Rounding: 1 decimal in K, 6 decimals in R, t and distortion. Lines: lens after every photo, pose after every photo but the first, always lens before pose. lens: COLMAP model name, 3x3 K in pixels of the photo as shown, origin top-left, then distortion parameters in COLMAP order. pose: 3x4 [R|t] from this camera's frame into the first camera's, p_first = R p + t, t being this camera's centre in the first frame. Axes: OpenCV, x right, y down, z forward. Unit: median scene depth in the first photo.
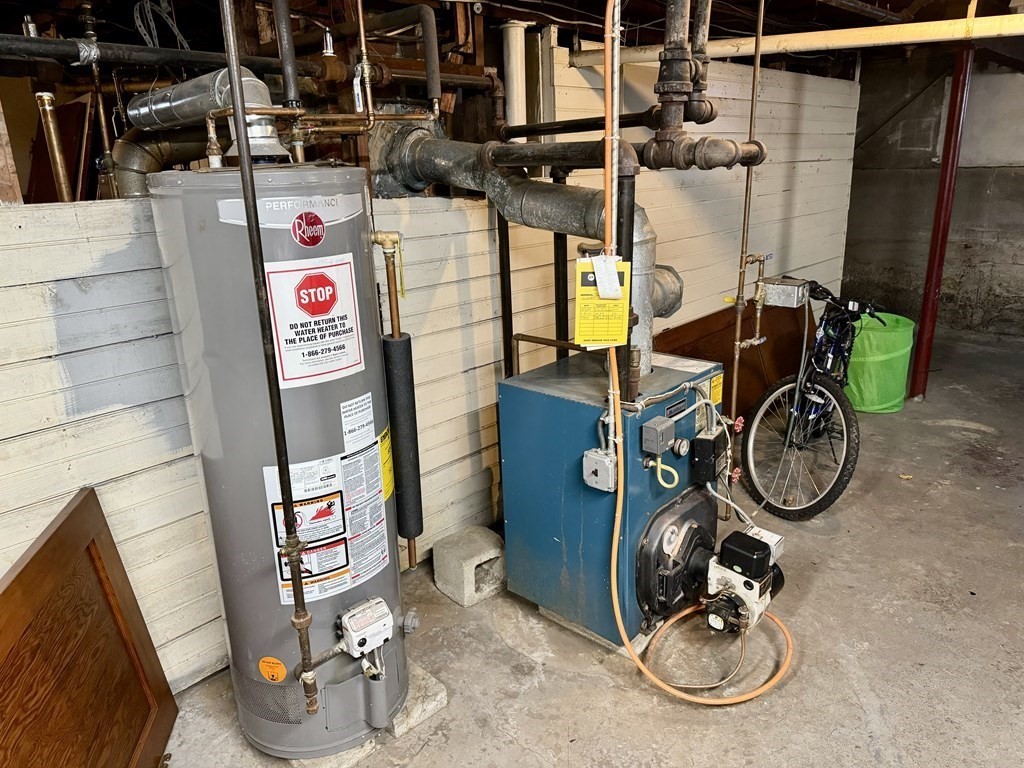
lens RADIAL K [[727.1, 0, 514.2], [0, 727.1, 389.4], [0, 0, 1]] dist [0.044676, -0.042405]
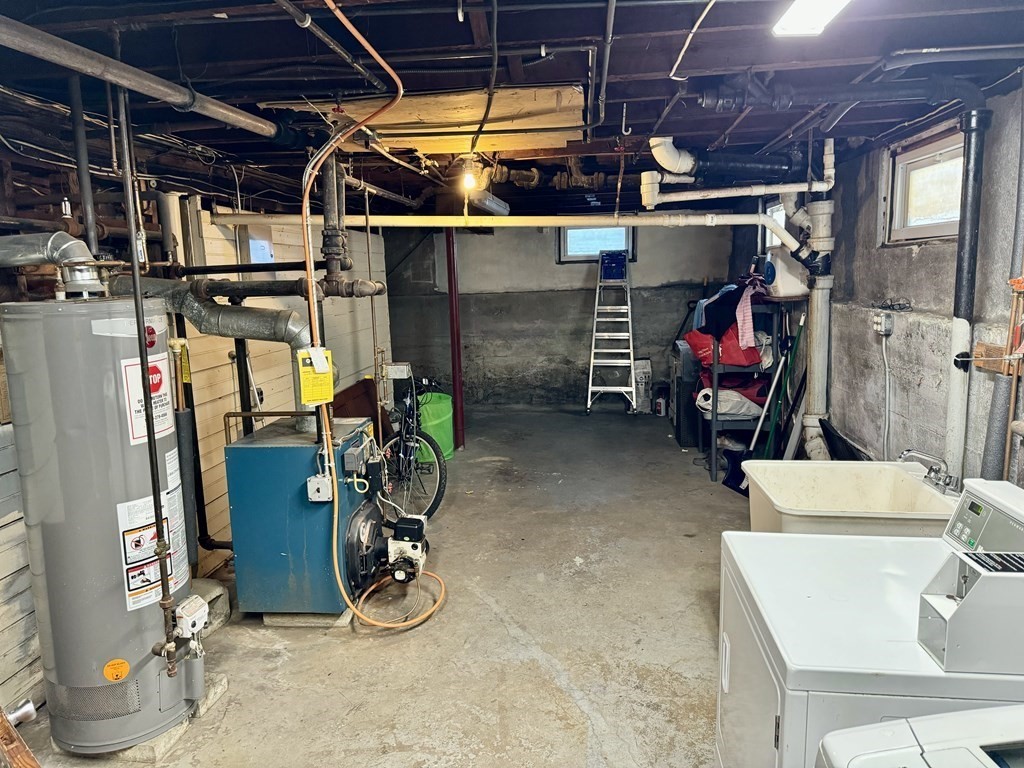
lens RADIAL K [[727.1, 0, 508.5], [0, 727.1, 382.7], [0, 0, 1]] dist [0.044676, -0.042405]
pose [[0.805000, -0.080754, 0.587754, -0.391003], [0.180826, 0.976952, -0.113435, 0.124024], [-0.565047, 0.197596, 0.801048, -0.428009]]
